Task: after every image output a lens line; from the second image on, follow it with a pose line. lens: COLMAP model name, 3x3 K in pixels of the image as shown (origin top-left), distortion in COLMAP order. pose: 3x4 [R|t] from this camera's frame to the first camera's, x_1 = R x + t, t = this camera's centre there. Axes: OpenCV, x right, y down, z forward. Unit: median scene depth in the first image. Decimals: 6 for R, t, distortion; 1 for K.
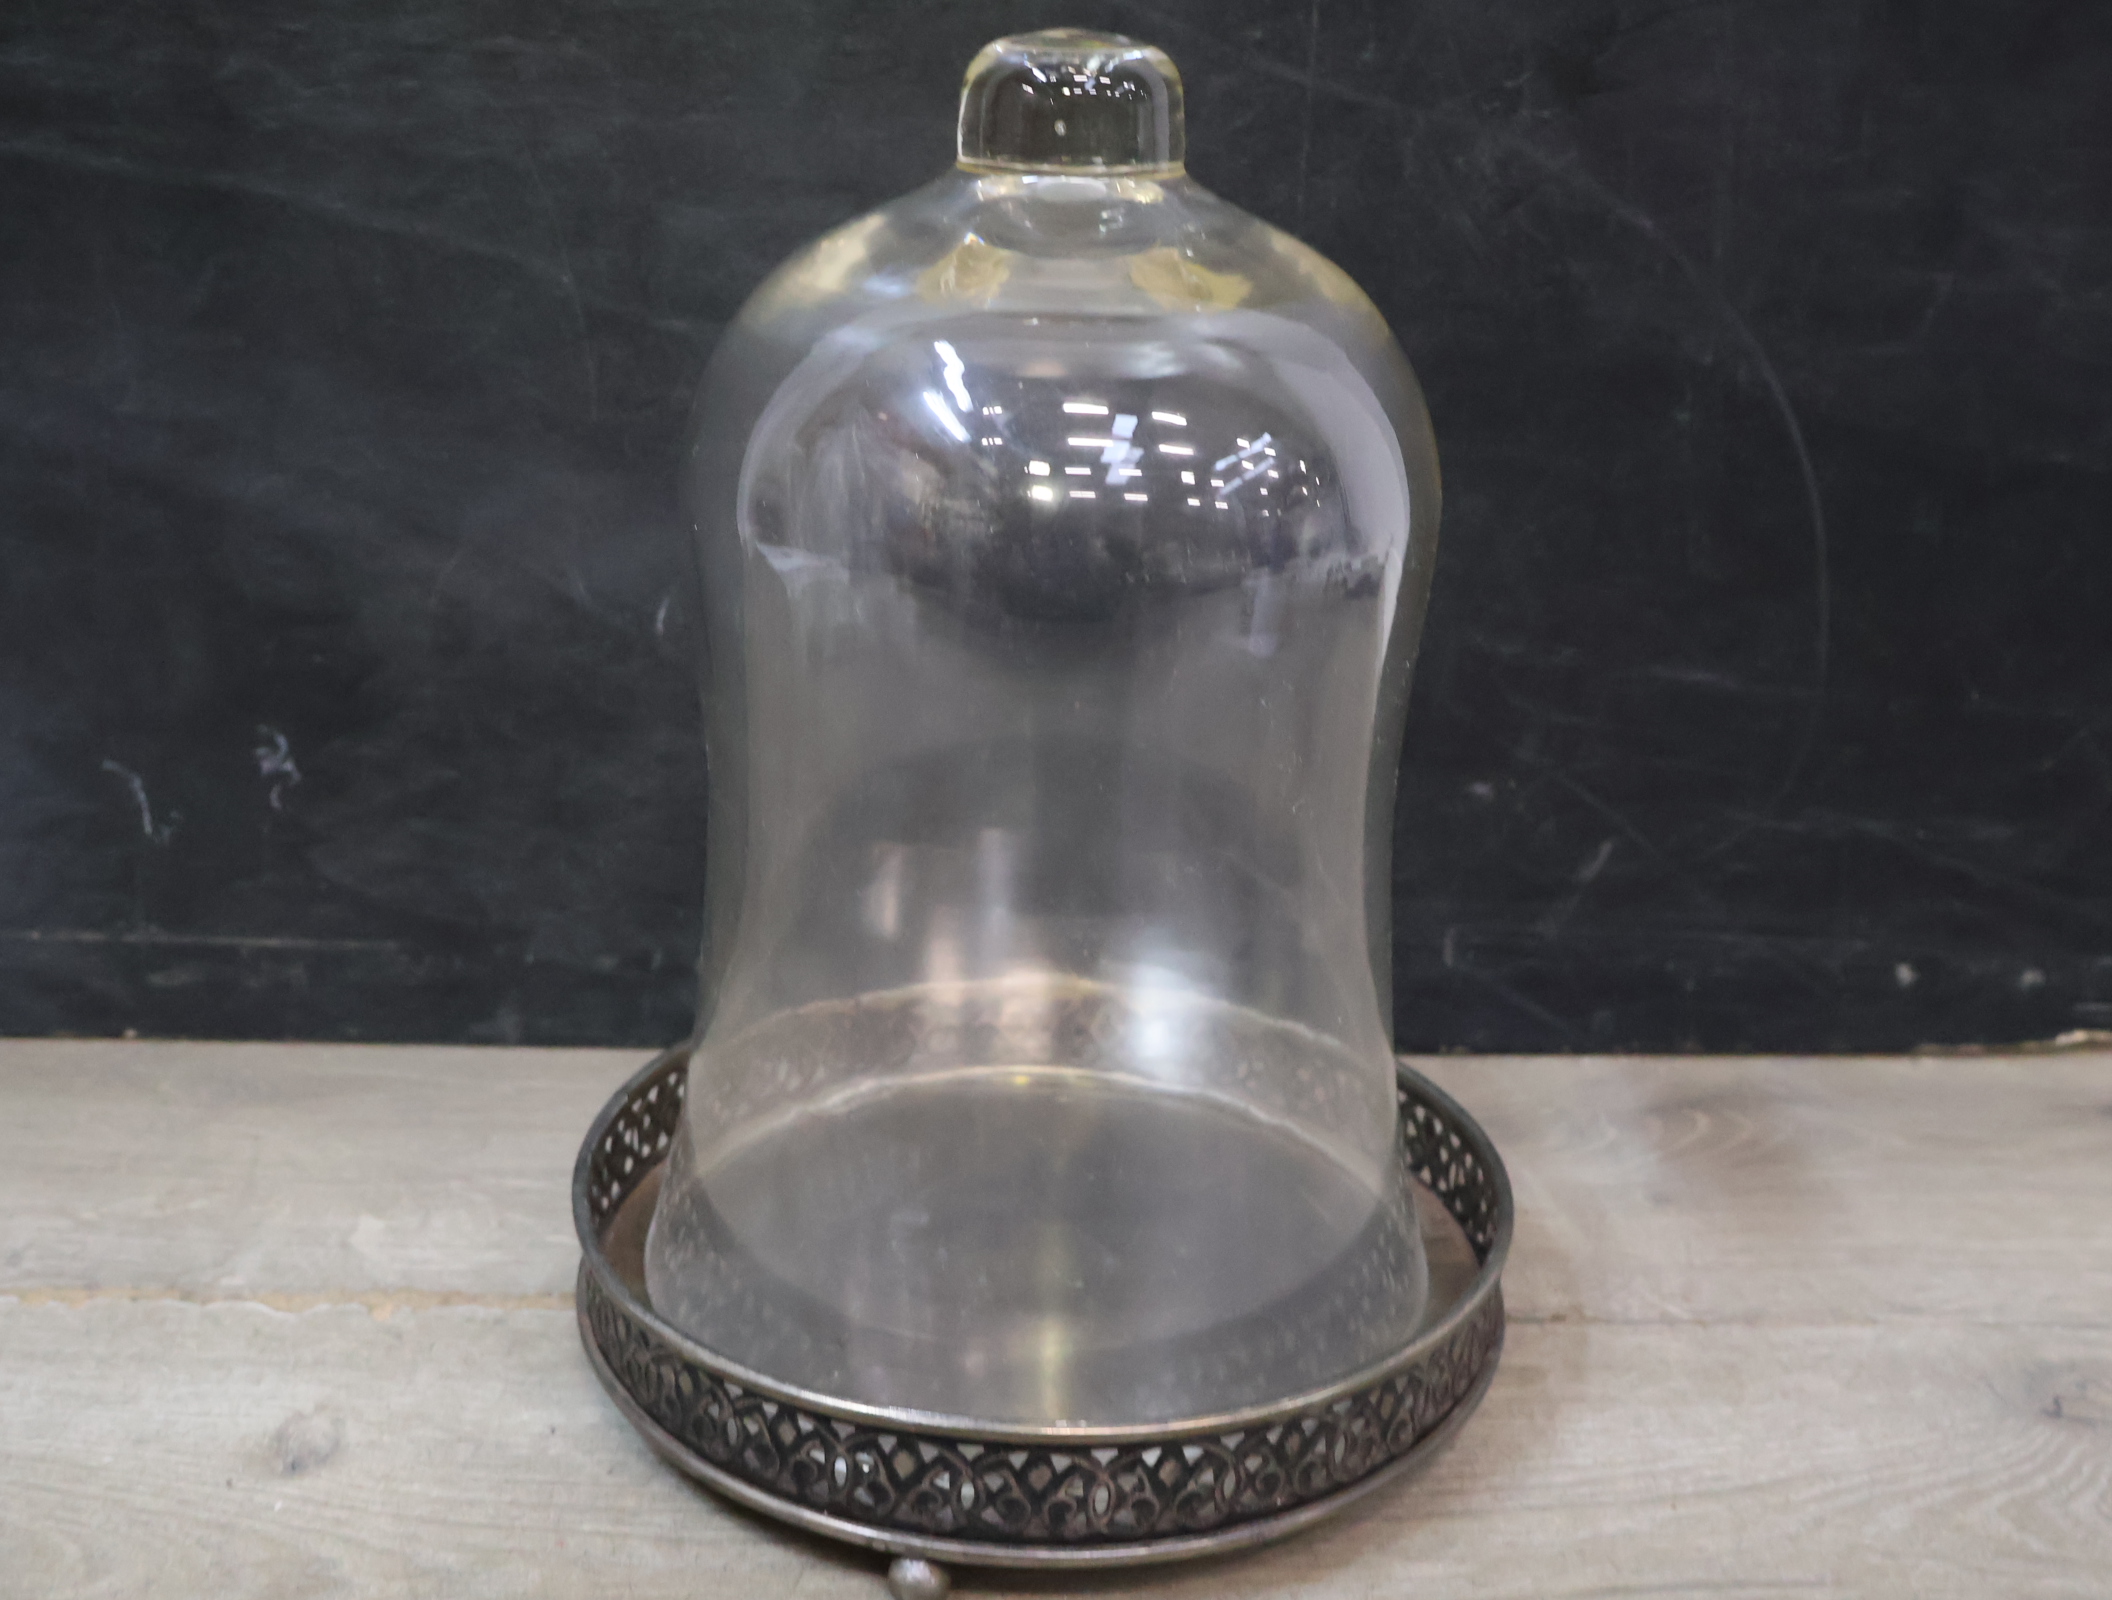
lens RADIAL K [[2561.1, 0, 1049.5], [0, 2561.1, 799.9], [0, 0, 1]] dist [0.004619, 0.000000]
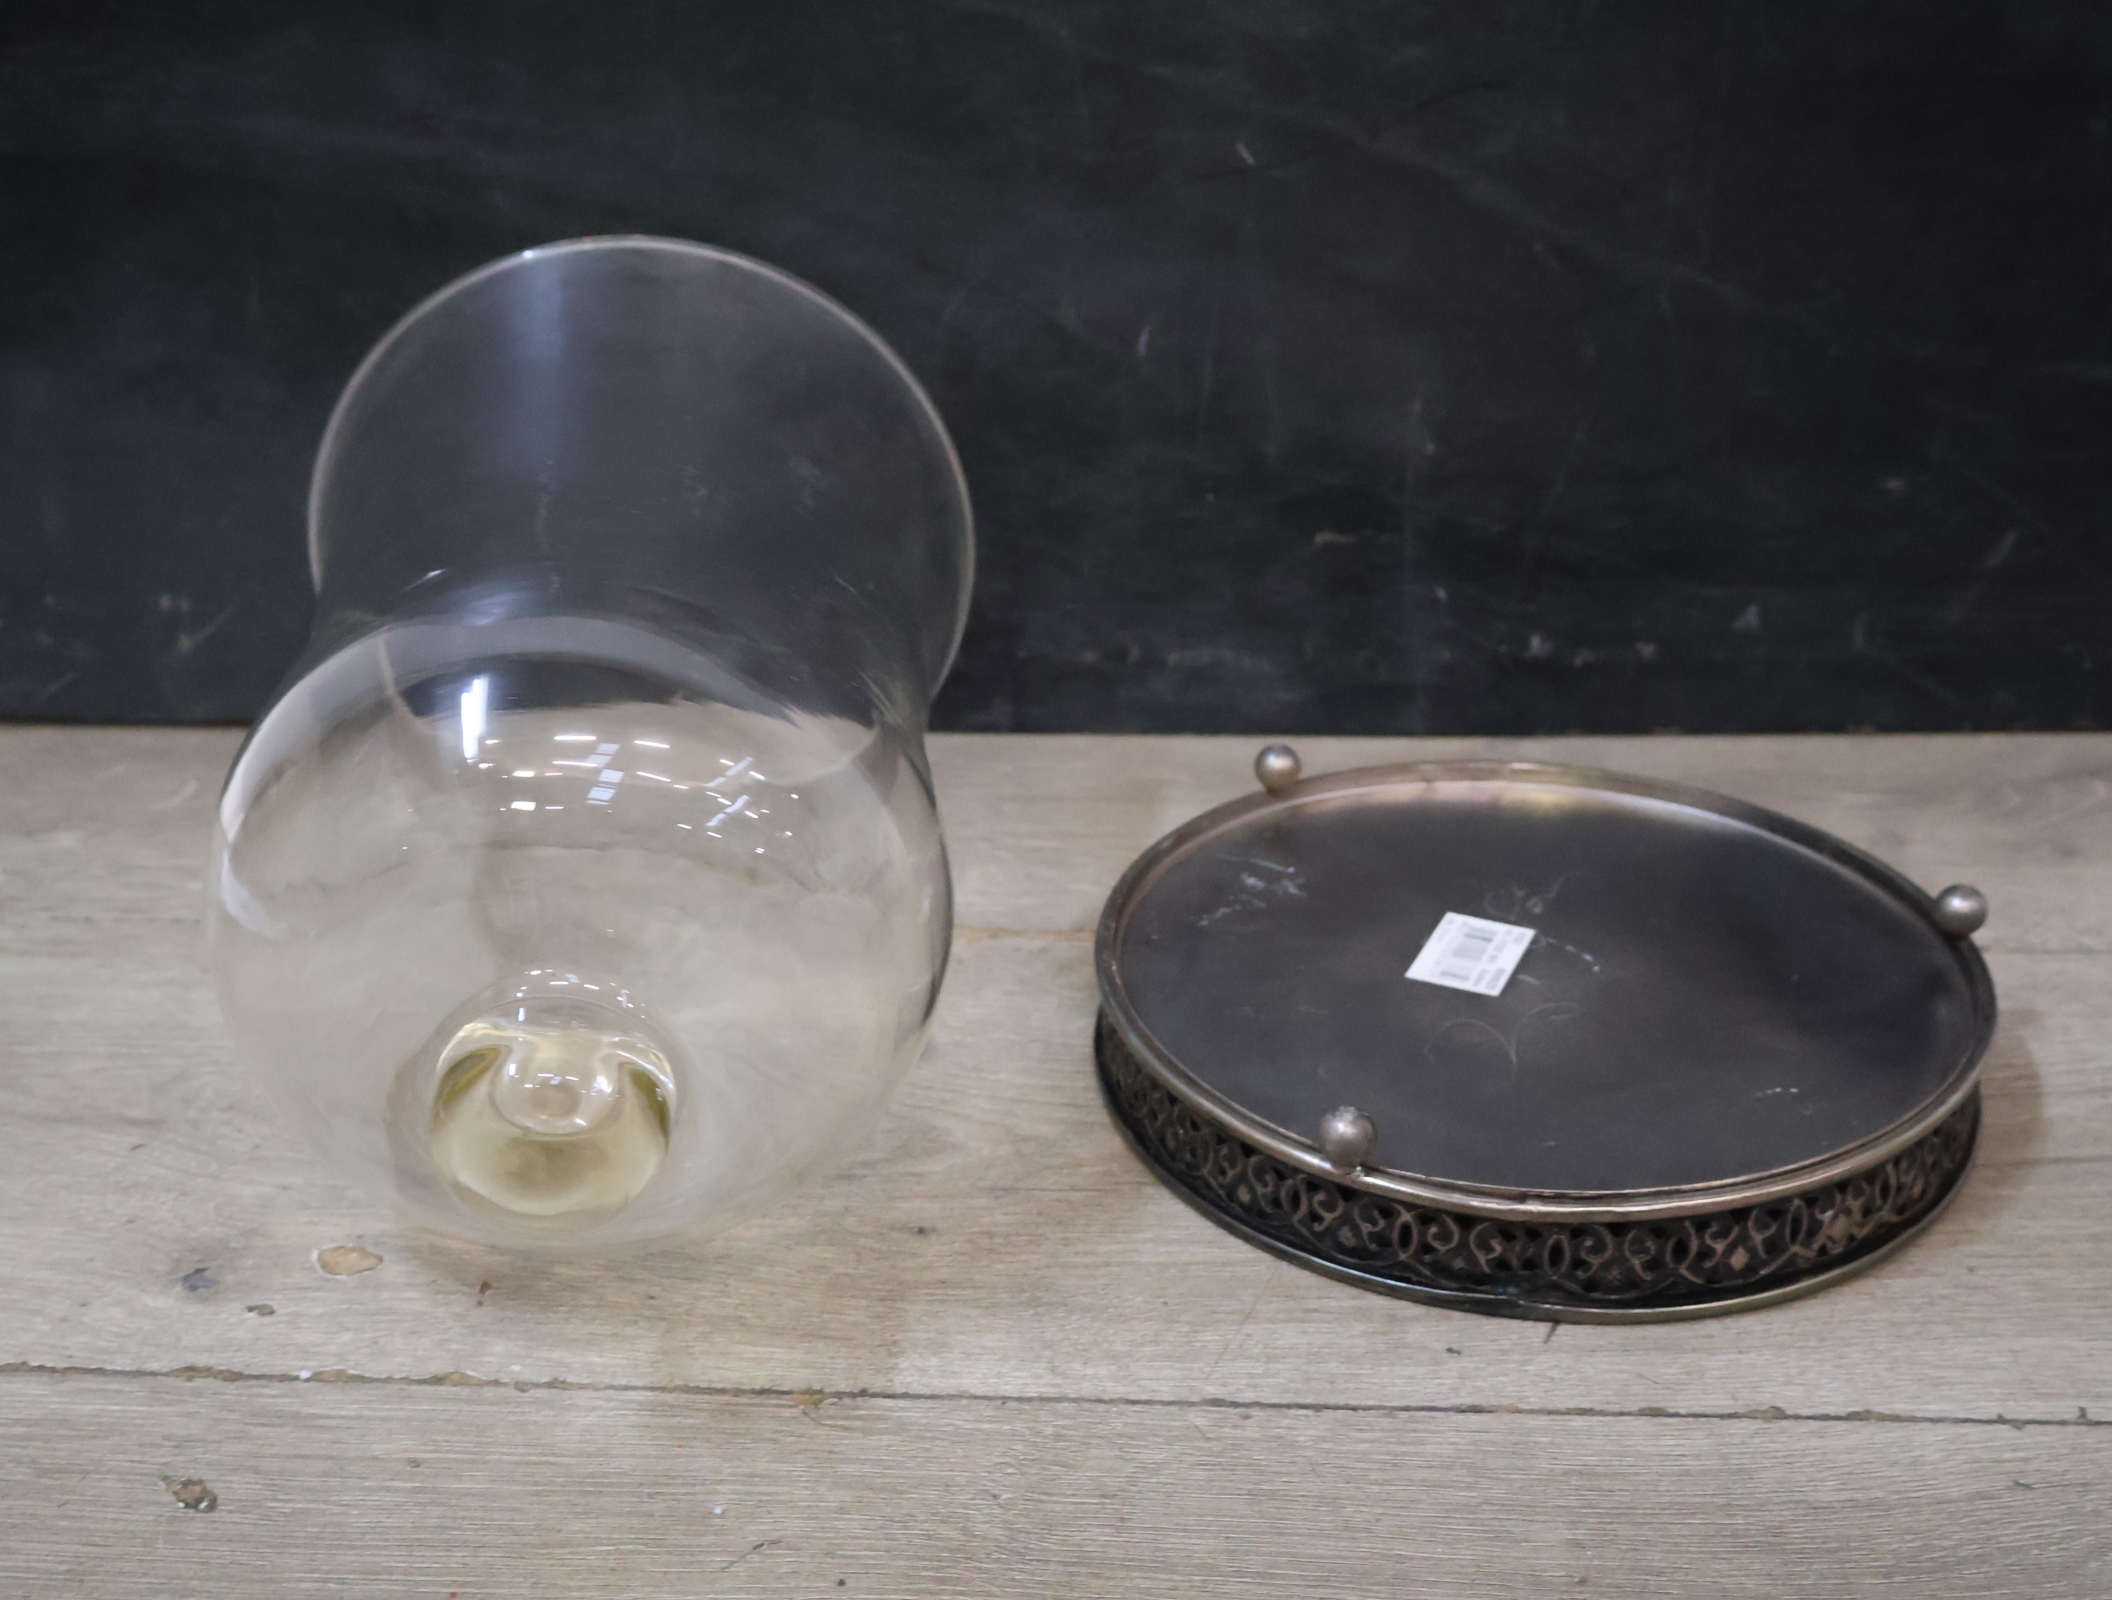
lens RADIAL K [[2561.1, 0, 1050.8], [0, 2561.1, 802.0], [0, 0, 1]] dist [0.004619, 0.000000]
pose [[0.995636, -0.009335, -0.092850, -0.107266], [0.016812, 0.996647, 0.080071, 0.045616], [0.091791, -0.081283, 0.992455, -0.145894]]
